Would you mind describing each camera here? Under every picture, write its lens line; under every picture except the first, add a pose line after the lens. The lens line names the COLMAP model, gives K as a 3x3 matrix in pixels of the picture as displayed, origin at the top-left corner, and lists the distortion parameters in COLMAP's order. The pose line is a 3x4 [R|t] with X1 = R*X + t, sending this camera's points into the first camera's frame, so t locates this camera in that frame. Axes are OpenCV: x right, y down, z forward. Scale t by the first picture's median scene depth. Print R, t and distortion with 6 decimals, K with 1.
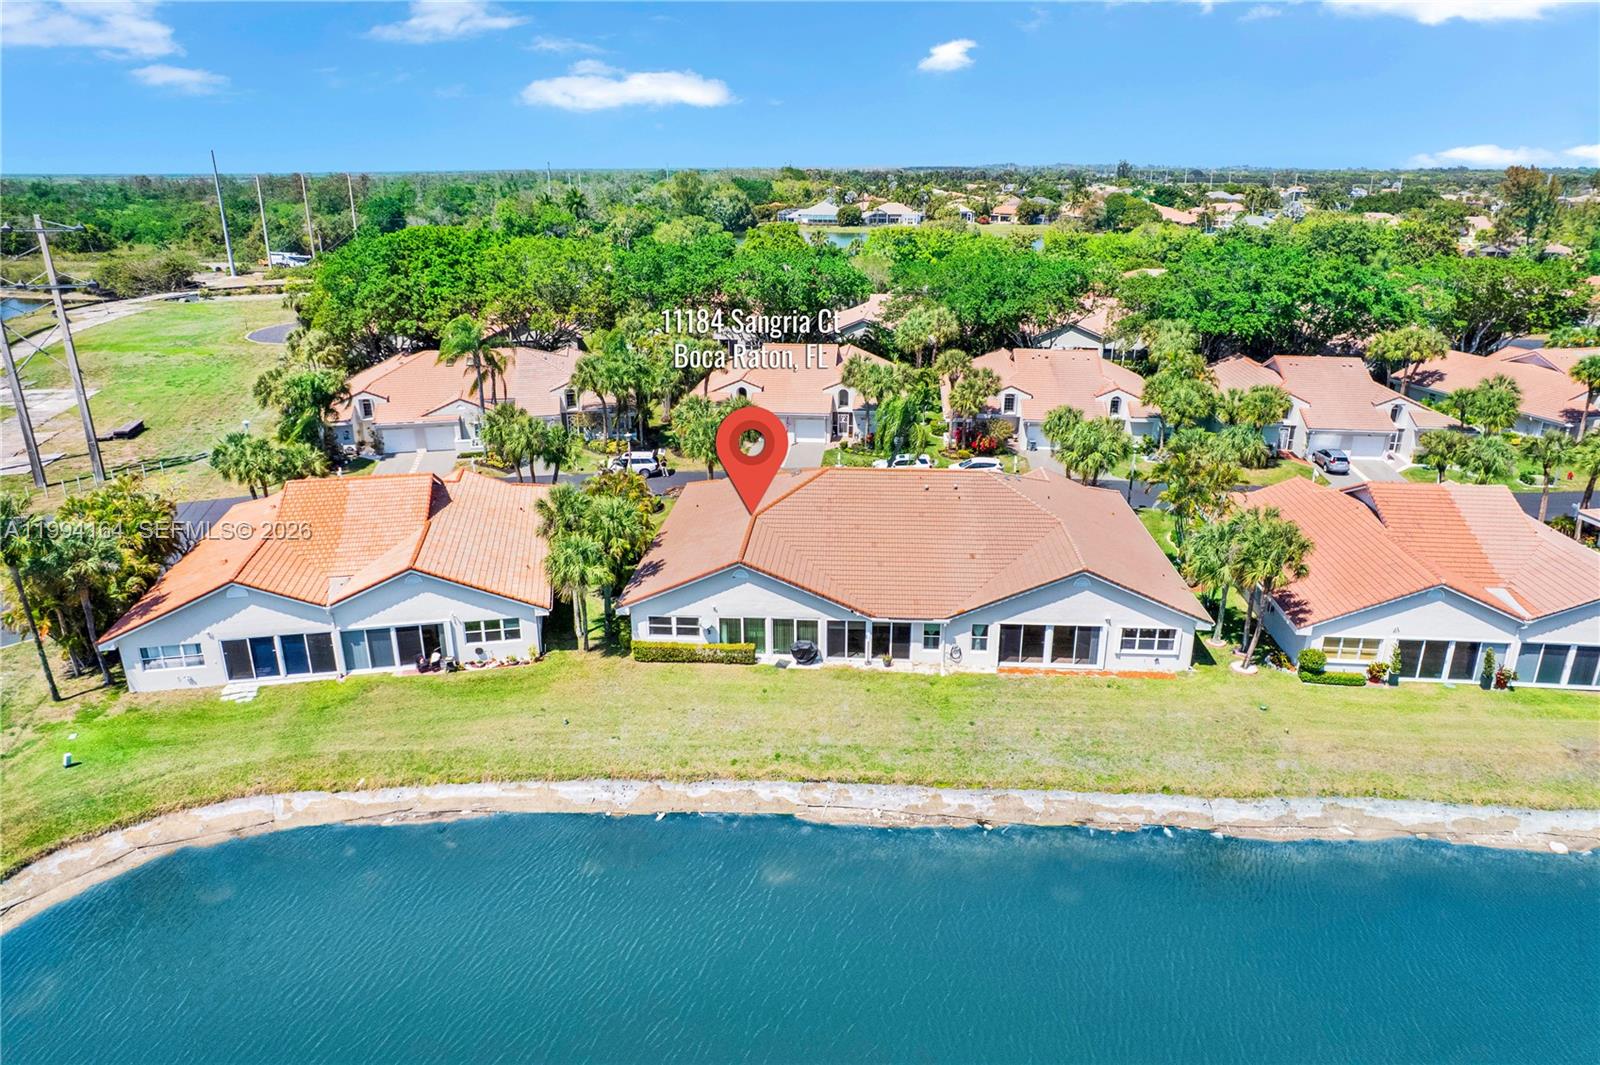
lens RADIAL K [[1005.8, 0, 800.0], [0, 1005.8, 532.5], [0, 0, 1]] dist [-0.025216, 0.000242]
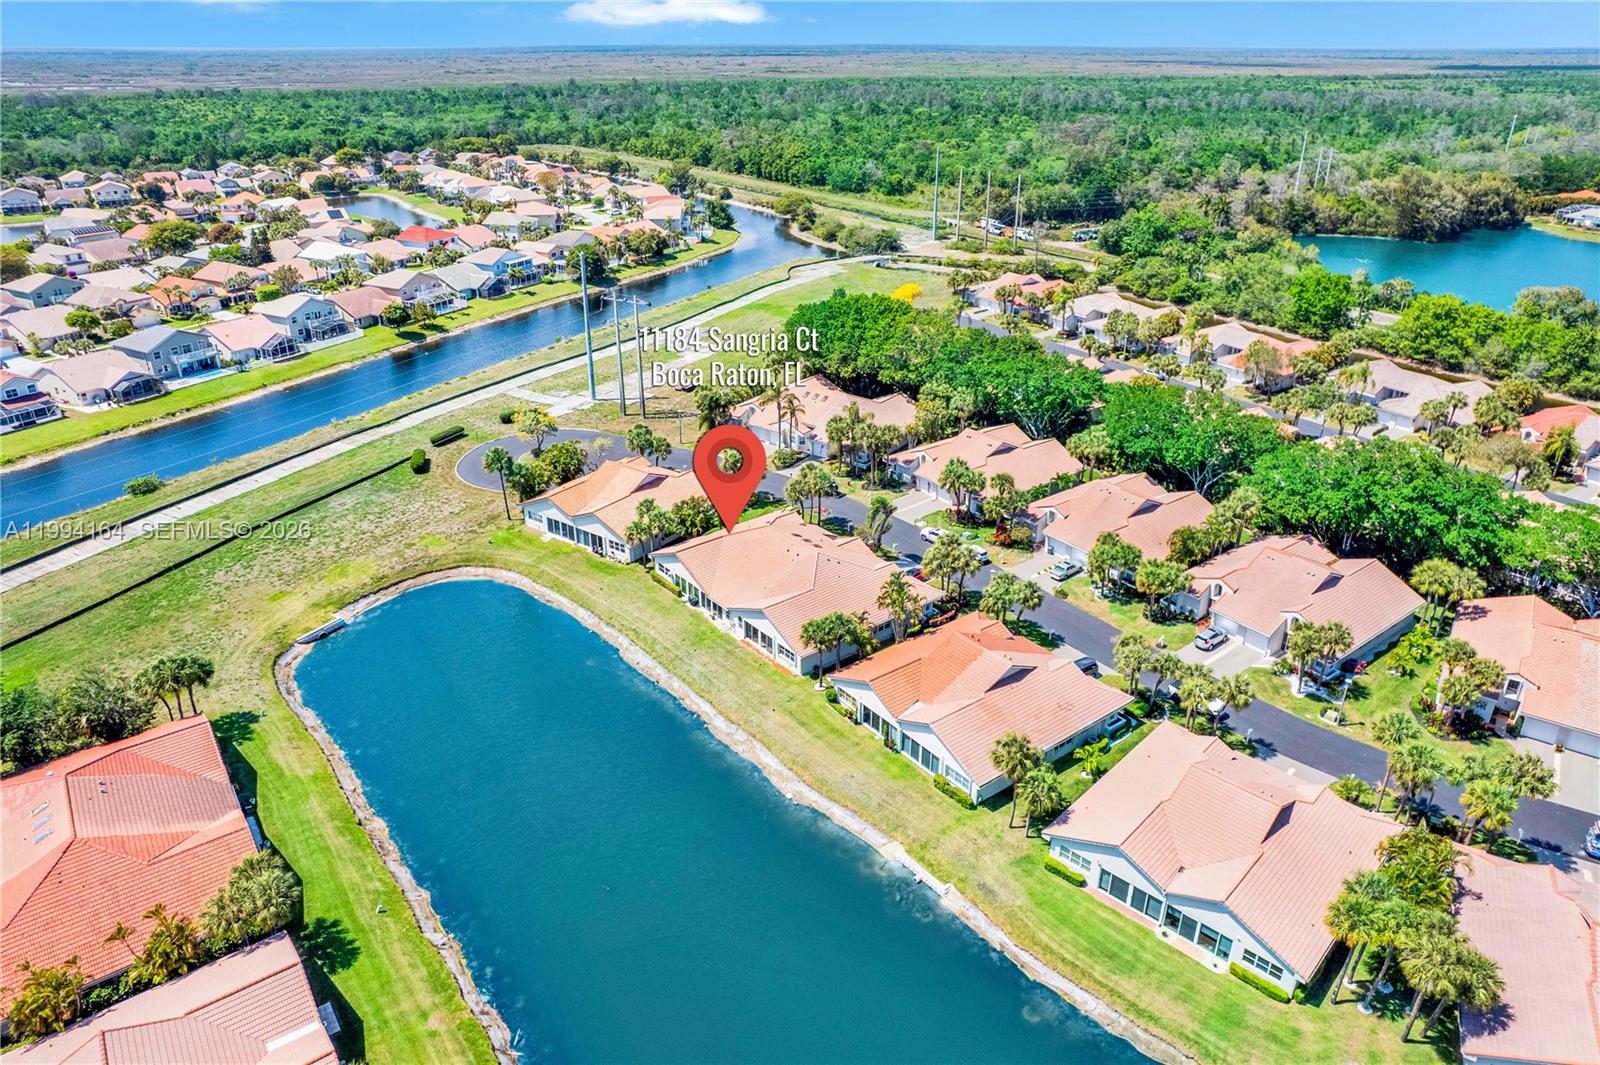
lens RADIAL K [[1005.8, 0, 800.0], [0, 1005.8, 532.5], [0, 0, 1]] dist [-0.025216, 0.000242]
pose [[0.691135, 0.317482, -0.649259, 1.642604], [-0.254601, 0.947713, 0.192402, -0.540076], [0.676395, 0.032326, 0.735829, -0.522143]]
